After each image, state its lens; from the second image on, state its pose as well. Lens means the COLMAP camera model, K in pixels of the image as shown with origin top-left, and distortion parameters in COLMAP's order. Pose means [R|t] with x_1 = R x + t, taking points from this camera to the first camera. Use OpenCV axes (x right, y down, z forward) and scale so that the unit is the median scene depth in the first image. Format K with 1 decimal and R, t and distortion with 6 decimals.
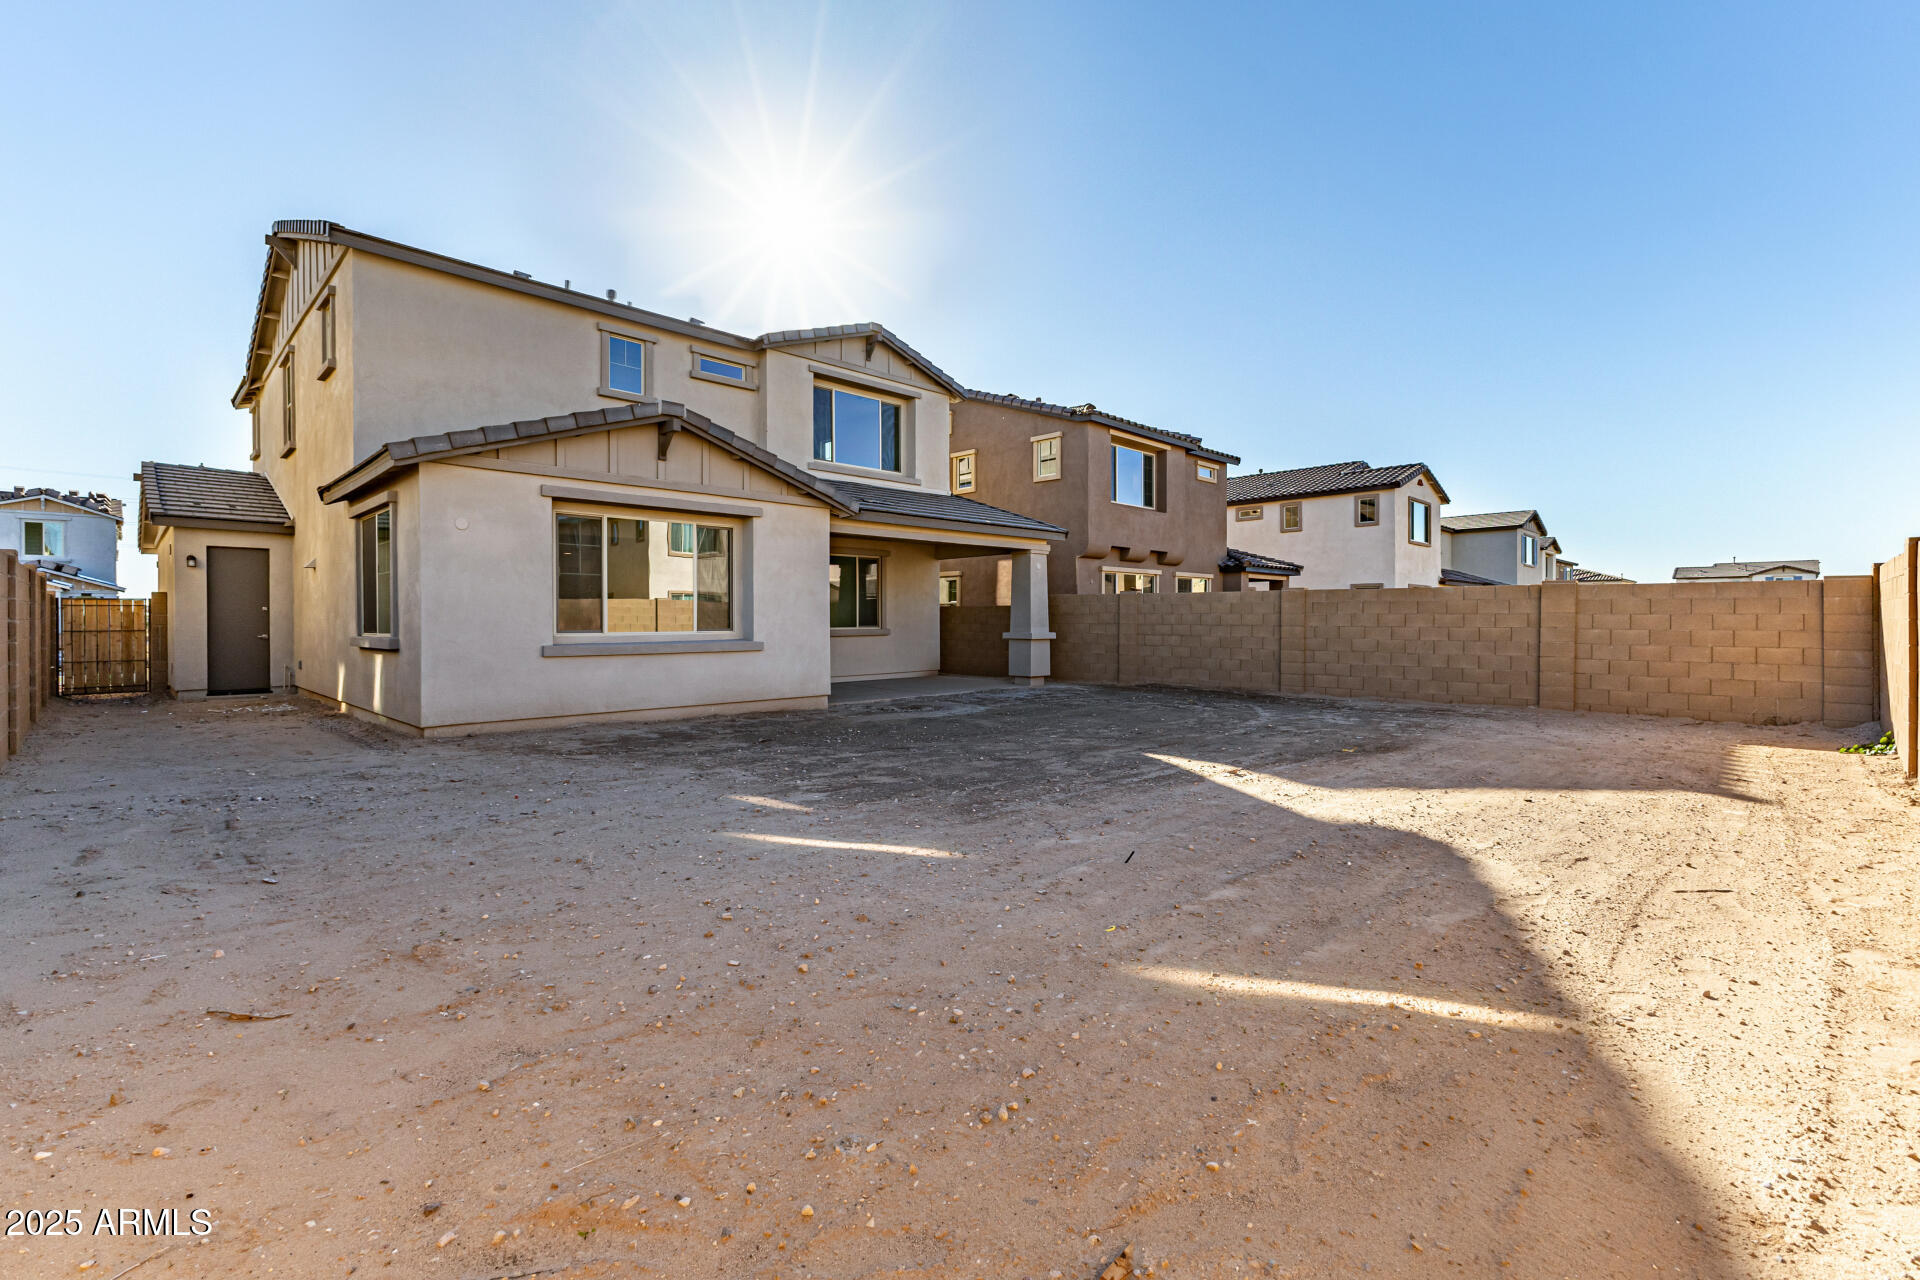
lens RADIAL K [[833.7, 0, 961.3], [0, 833.7, 630.6], [0, 0, 1]] dist [0.014307, -0.002867]
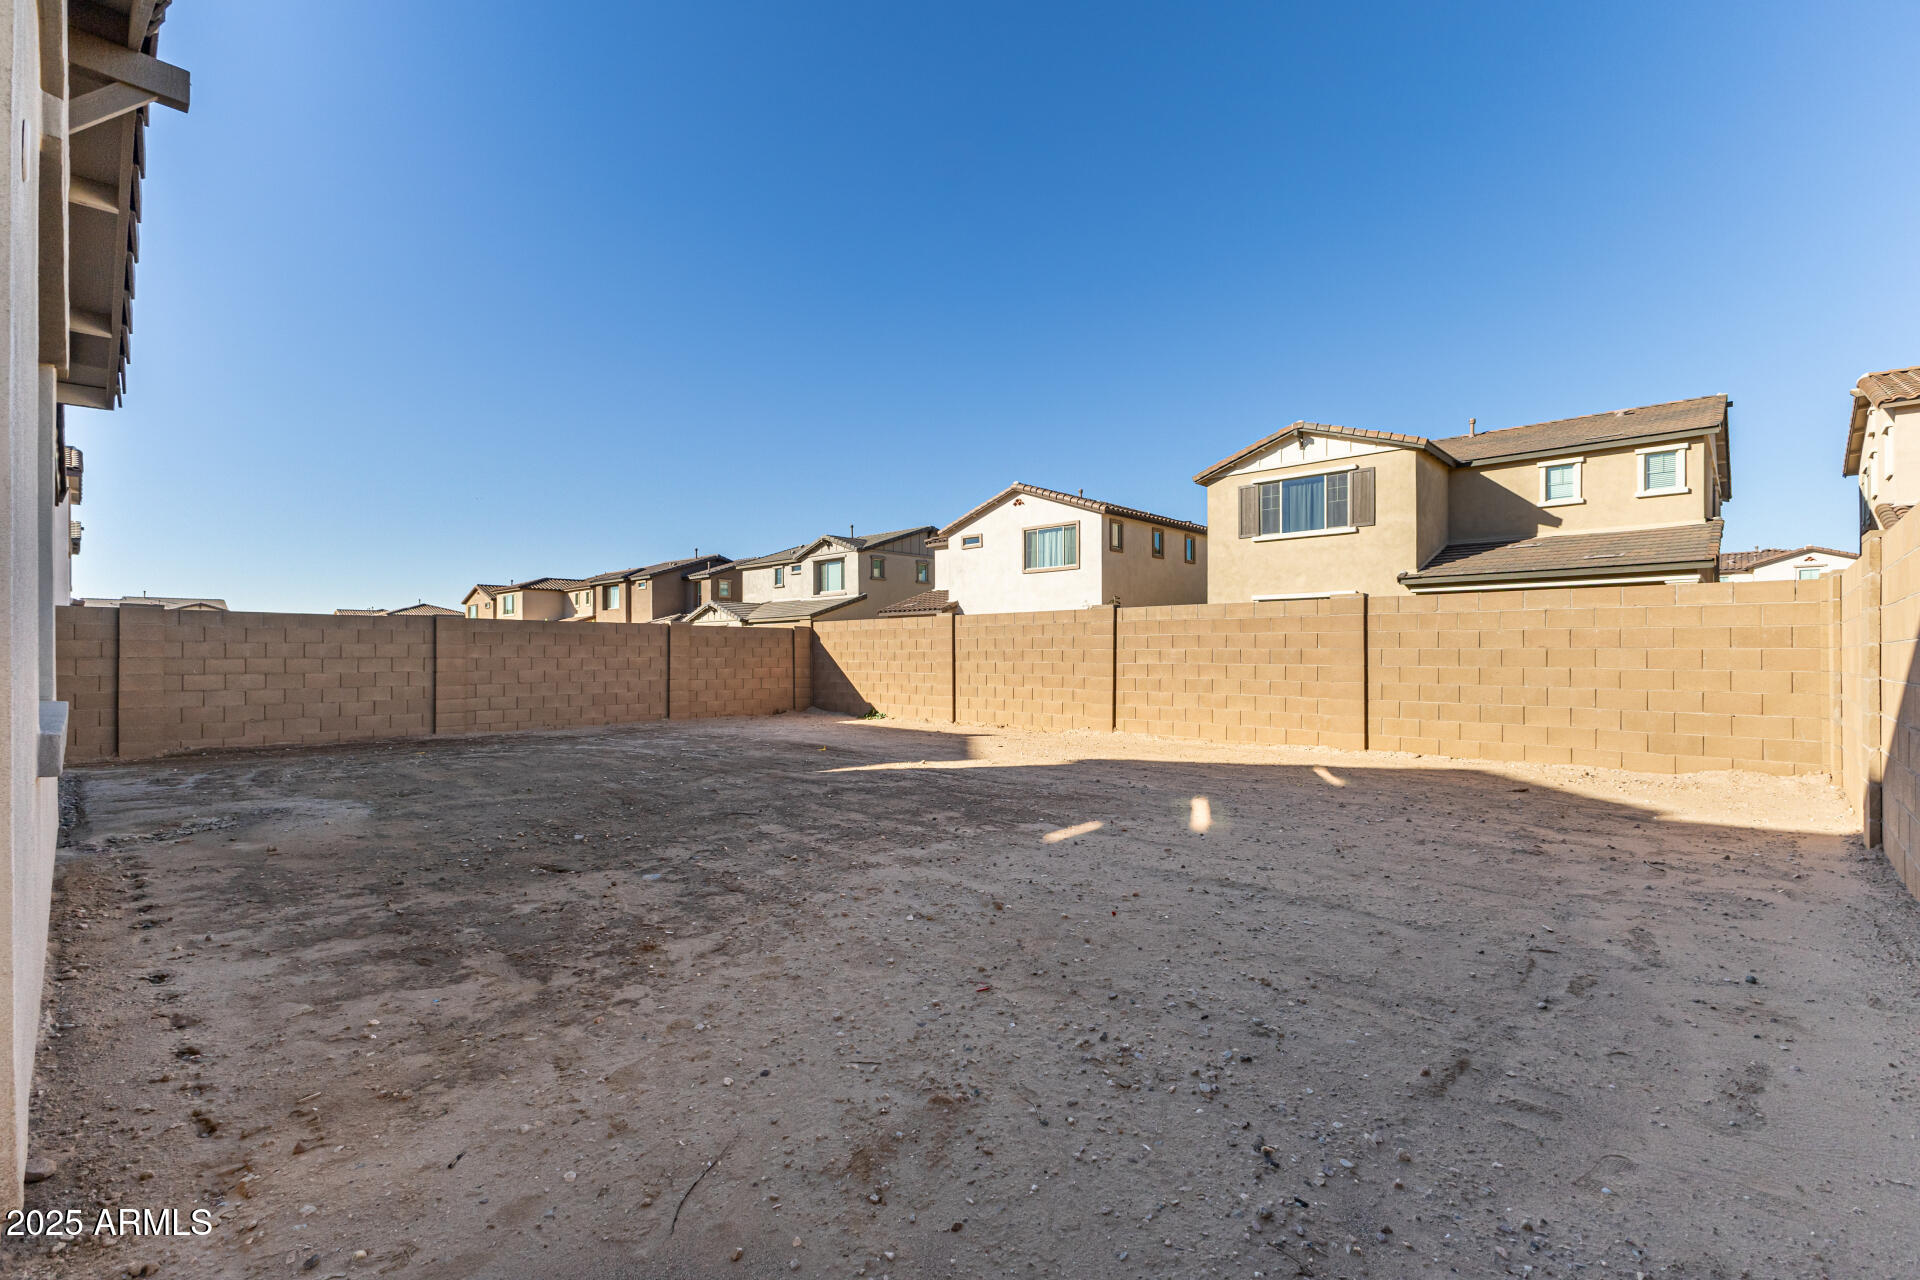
lens RADIAL K [[833.7, 0, 954.2], [0, 833.7, 645.5], [0, 0, 1]] dist [0.014307, -0.002867]
pose [[-0.036279, 0.004463, 0.999332, -0.505595], [0.008366, 0.999956, -0.004163, -0.010756], [-0.999307, 0.008209, -0.036314, 0.500994]]
